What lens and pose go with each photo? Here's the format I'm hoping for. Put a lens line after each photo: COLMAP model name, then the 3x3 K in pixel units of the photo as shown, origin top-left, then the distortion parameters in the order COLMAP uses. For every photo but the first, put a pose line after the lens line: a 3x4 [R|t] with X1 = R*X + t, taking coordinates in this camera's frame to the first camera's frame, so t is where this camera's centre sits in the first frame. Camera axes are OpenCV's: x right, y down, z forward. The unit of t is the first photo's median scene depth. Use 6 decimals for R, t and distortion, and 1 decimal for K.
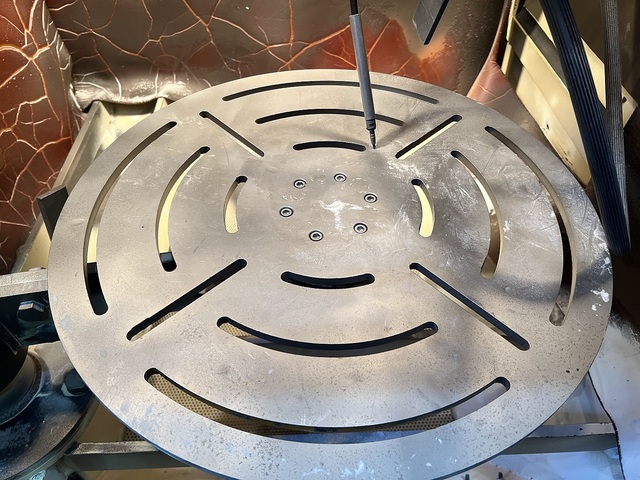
lens RADIAL K [[496.2, 0, 320.0], [0, 496.2, 240.0], [0, 0, 1]] dist [0.038352, -0.055559]
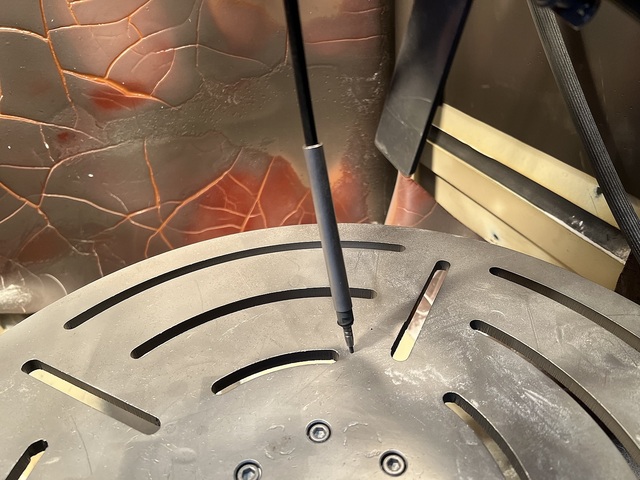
lens RADIAL K [[496.2, 0, 320.0], [0, 496.2, 240.0], [0, 0, 1]] dist [0.038352, -0.055559]
pose [[0.943926, -0.219996, 0.246183, -0.038348], [0.275138, 0.936308, -0.218236, -0.176347], [-0.182492, 0.273733, 0.944334, 0.389484]]
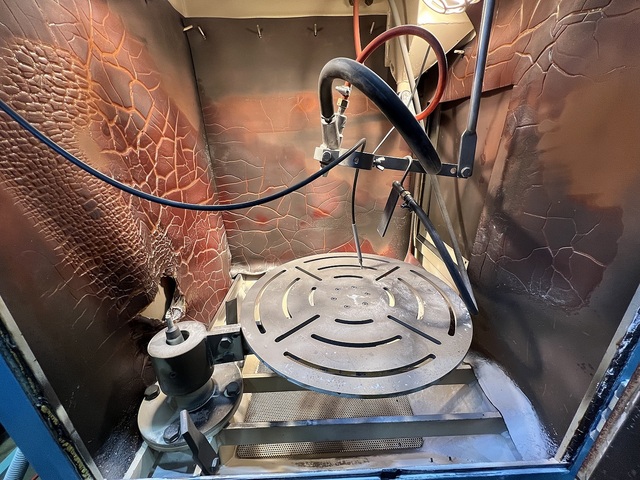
lens RADIAL K [[263.1, 0, 320.0], [0, 263.1, 240.0], [0, 0, 1]] dist [0.000181, 0.000071]
pose [[0.999695, -0.015749, -0.019006, -0.088140], [0.005591, 0.894454, -0.447125, 0.217403], [0.024042, 0.446882, 0.894270, -0.245477]]
